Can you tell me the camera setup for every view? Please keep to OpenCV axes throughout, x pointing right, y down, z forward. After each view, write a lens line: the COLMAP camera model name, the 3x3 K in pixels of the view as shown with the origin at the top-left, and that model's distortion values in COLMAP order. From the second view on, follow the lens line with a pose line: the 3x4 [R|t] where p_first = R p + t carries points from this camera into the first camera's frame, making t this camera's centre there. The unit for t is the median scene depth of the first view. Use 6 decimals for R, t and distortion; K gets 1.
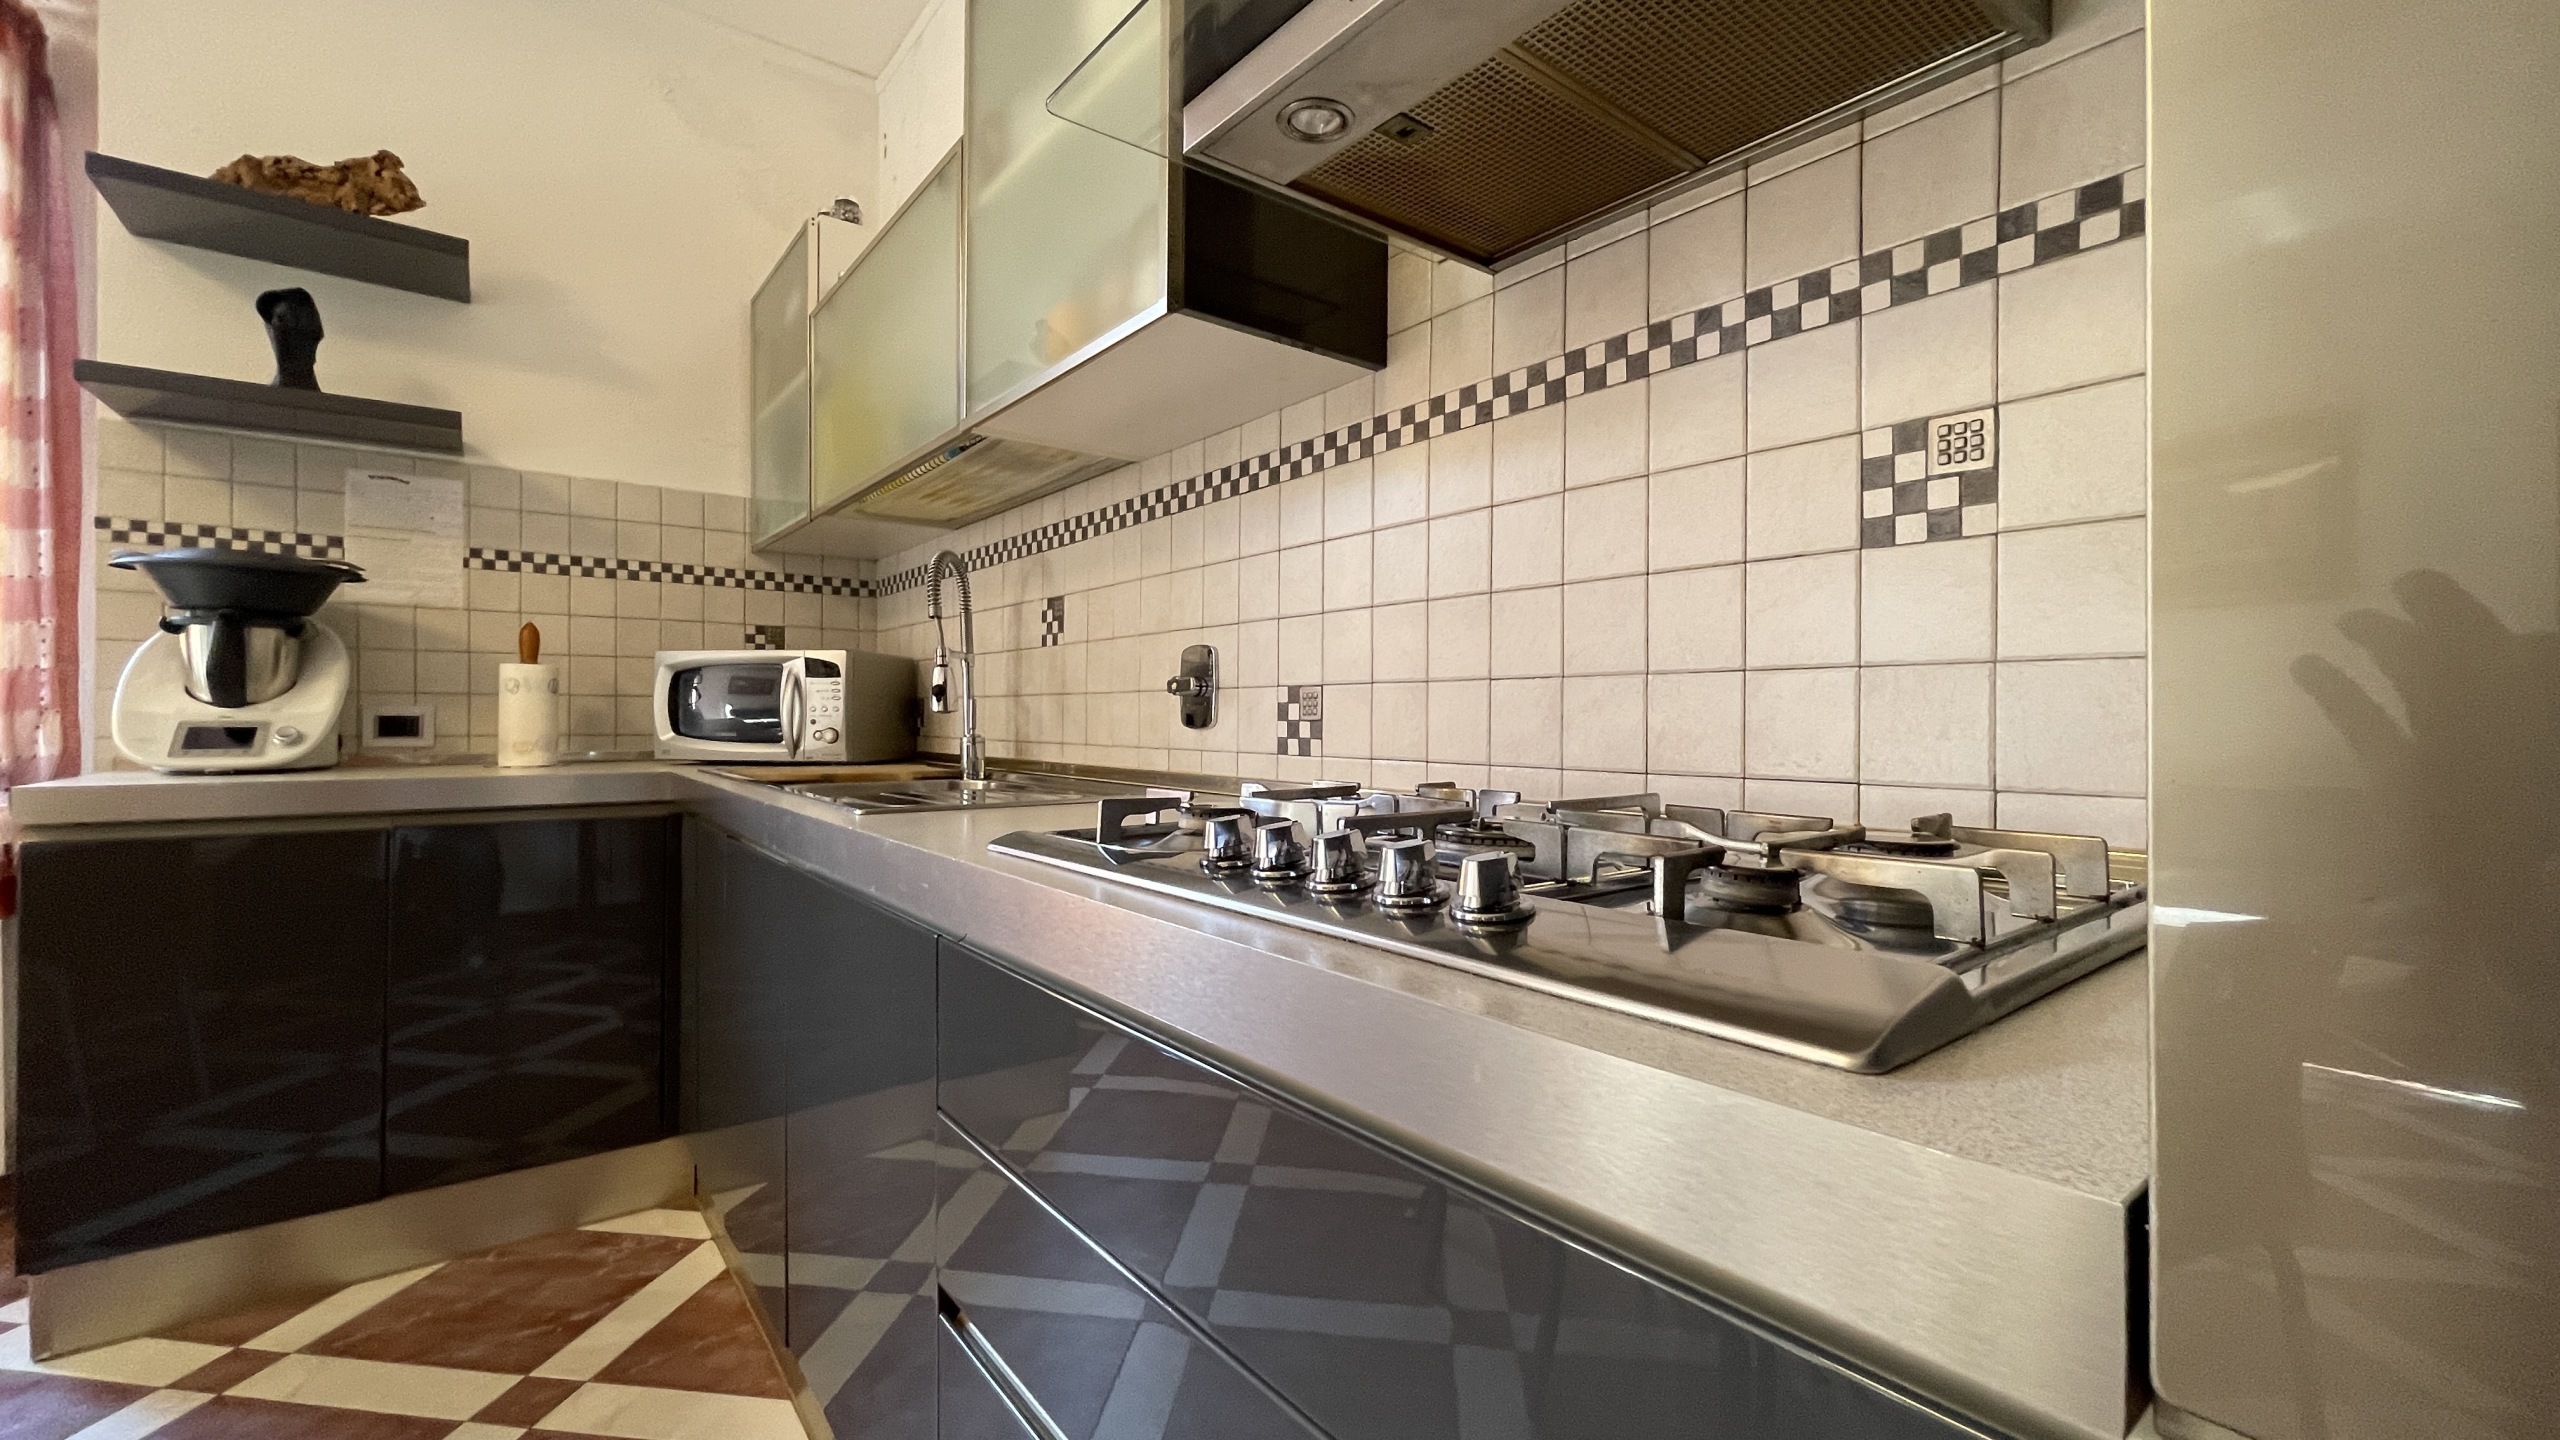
lens RADIAL K [[1030.8, 0, 1264.7], [0, 1030.8, 720.8], [0, 0, 1]] dist [-0.005461, 0.003674]
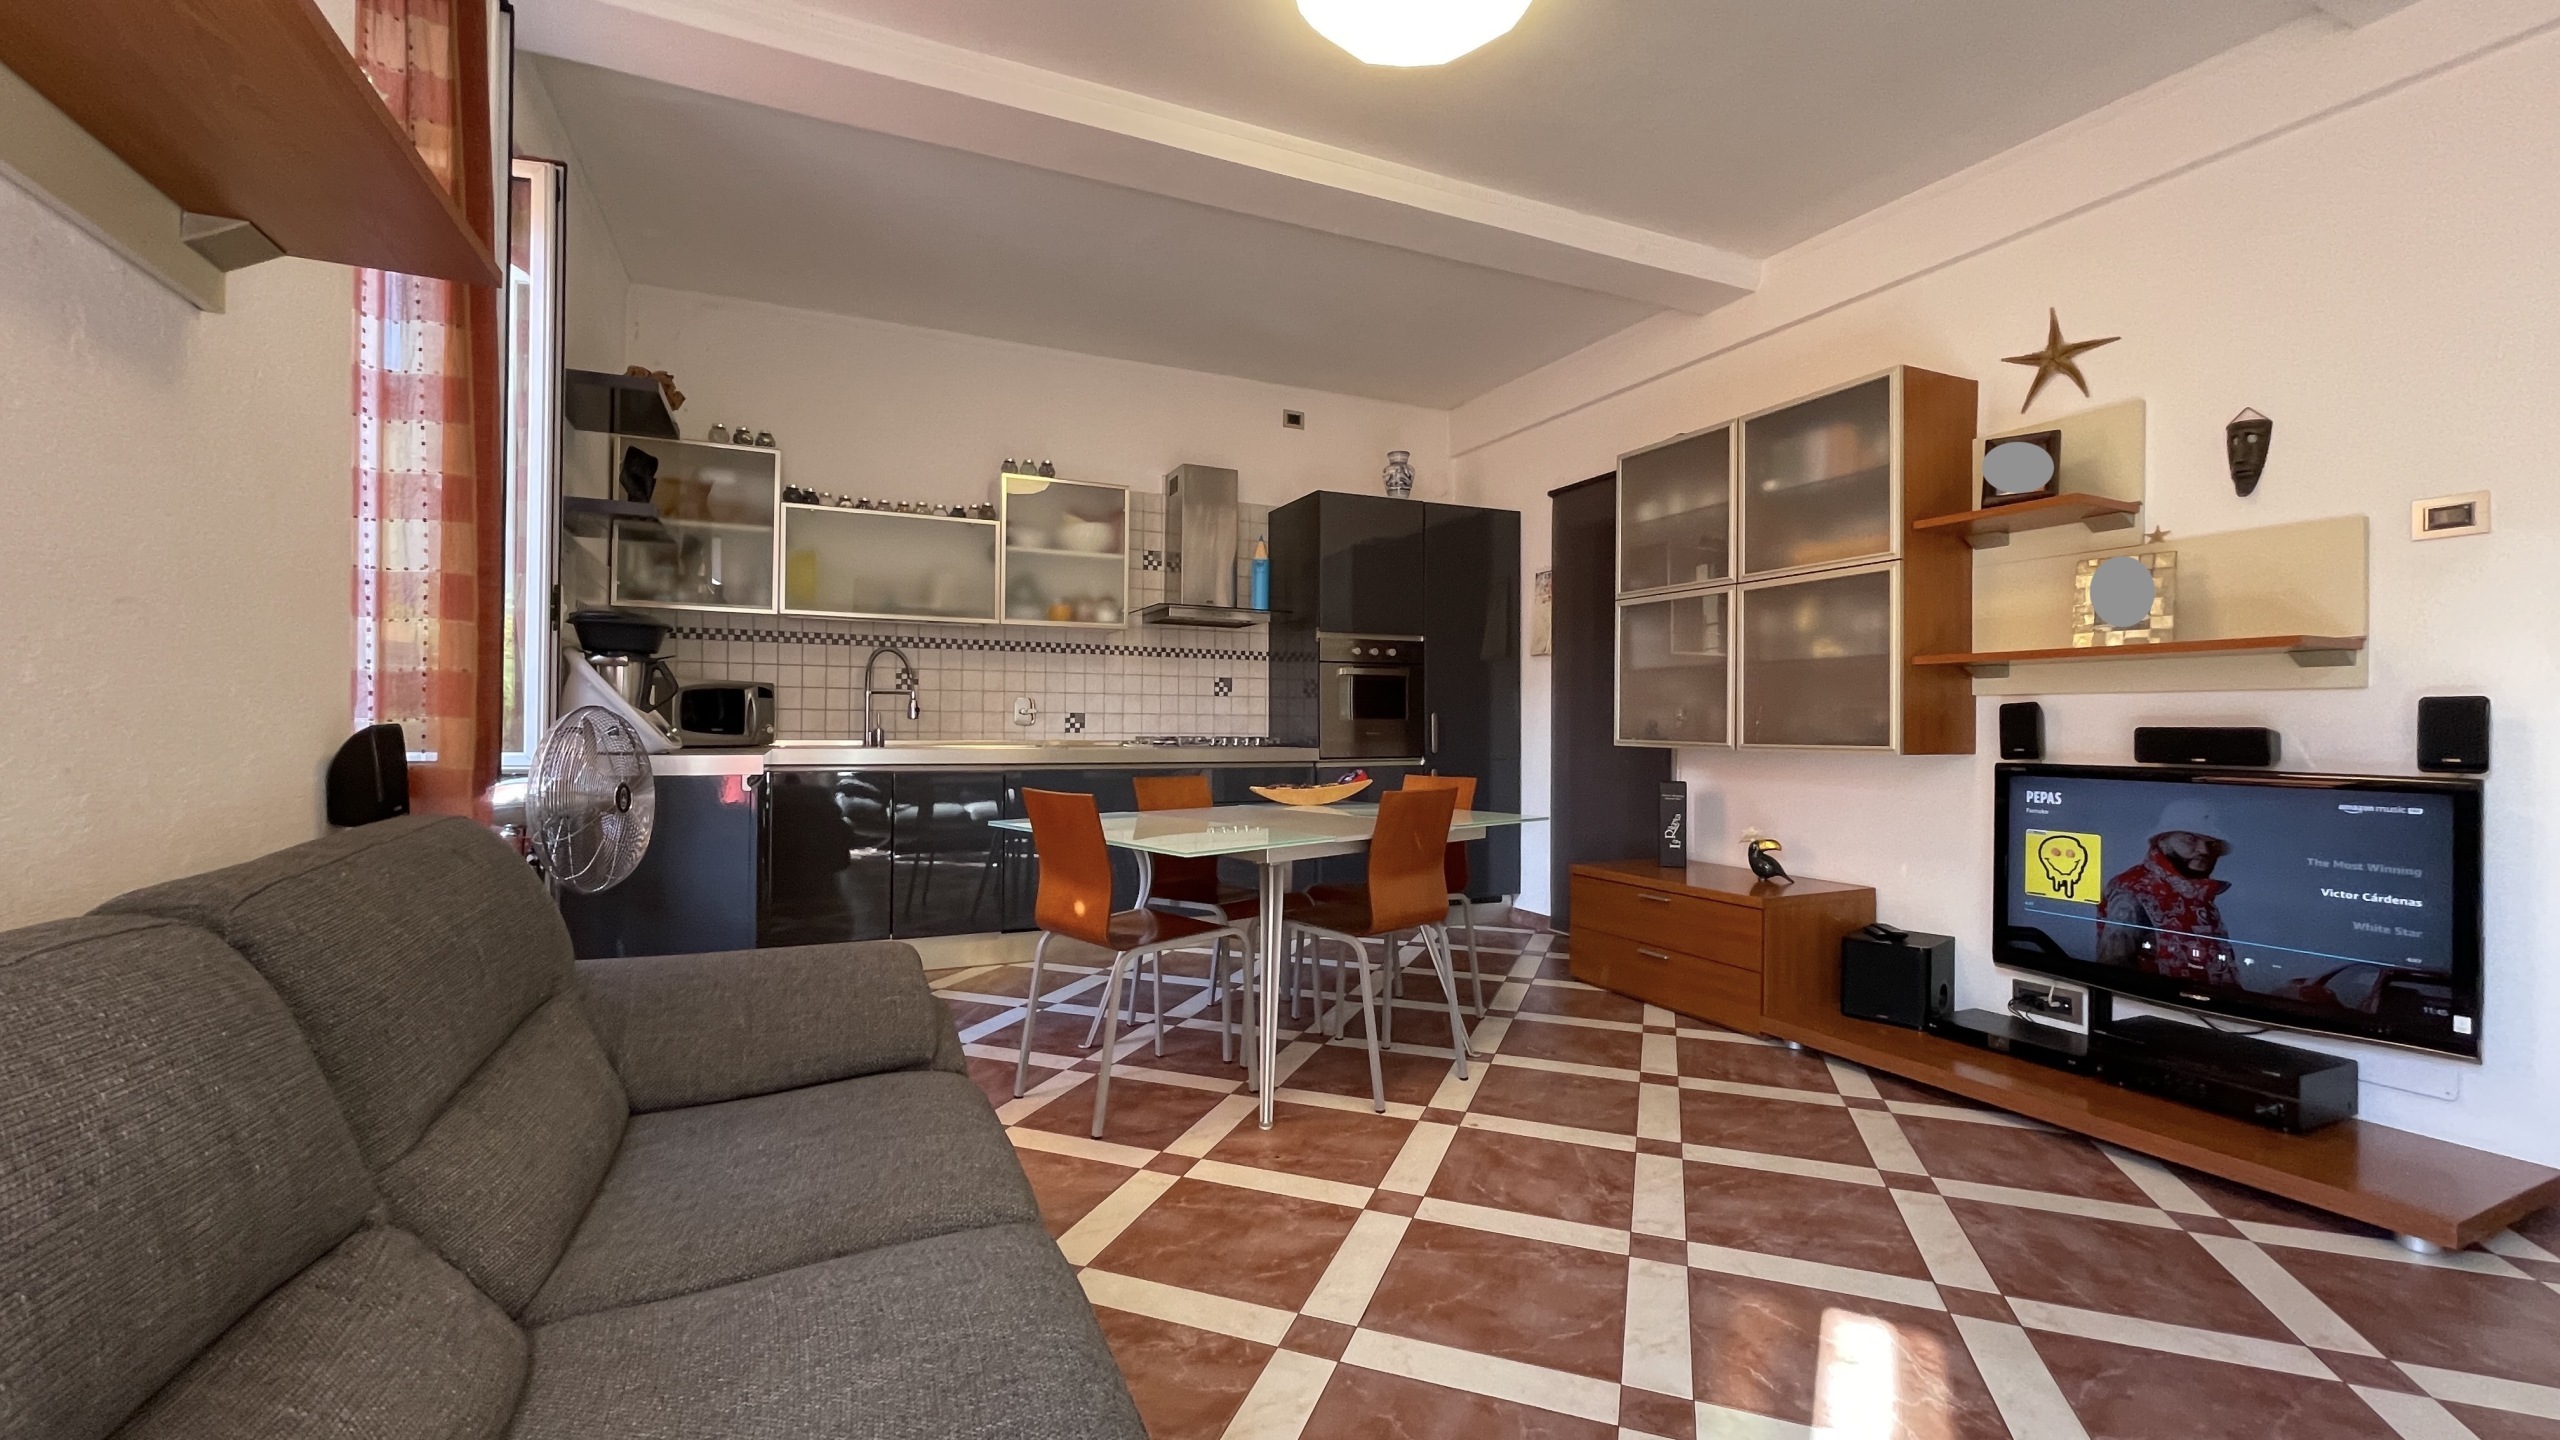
lens RADIAL K [[1035.9, 0, 1262.3], [0, 1035.9, 715.1], [0, 0, 1]] dist [-0.009266, 0.003415]
pose [[0.230464, 0.007837, 0.973049, -2.821581], [-0.005287, 0.999963, -0.006802, -0.005121], [-0.973067, -0.003577, 0.230497, -0.378470]]
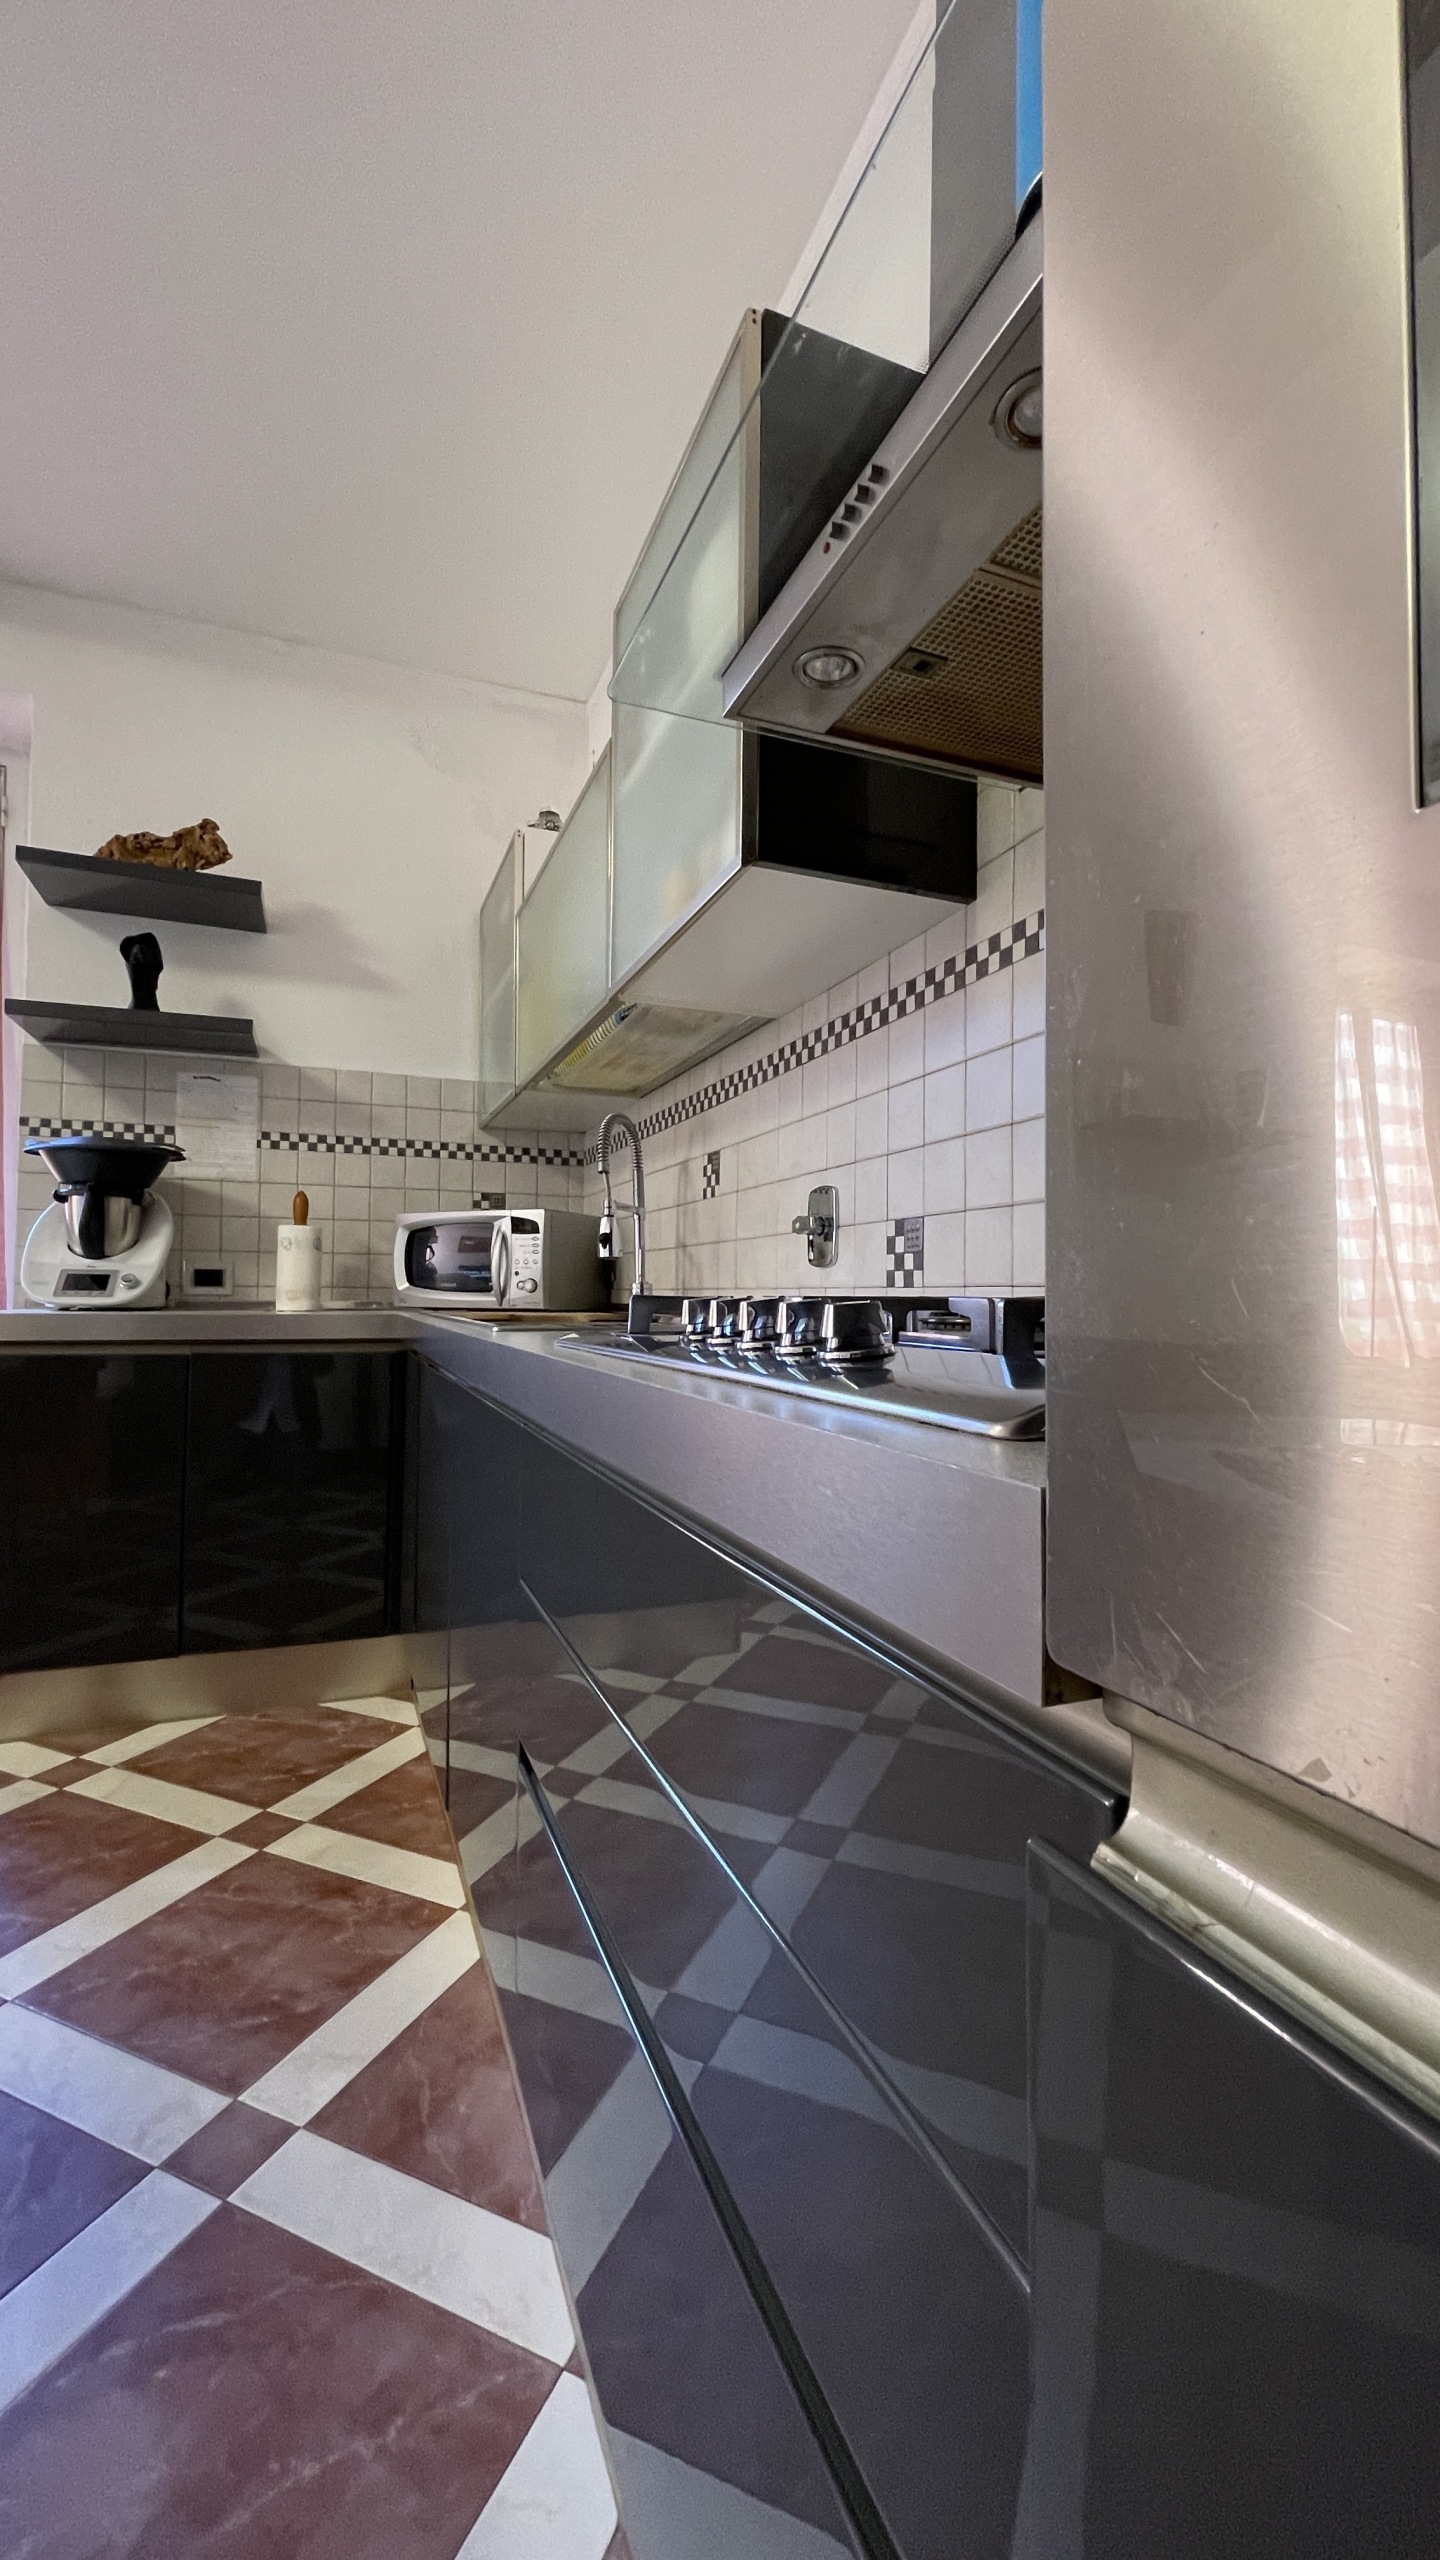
lens RADIAL K [[1031.8, 0, 721.9], [0, 1031.8, 1262.9], [0, 0, 1]] dist [-0.003363, 0.000799]
pose [[0.961213, -0.005485, -0.275752, 0.122114], [-0.004696, 0.999332, -0.036247, 0.041075], [0.275766, 0.036136, 0.960545, -0.024044]]
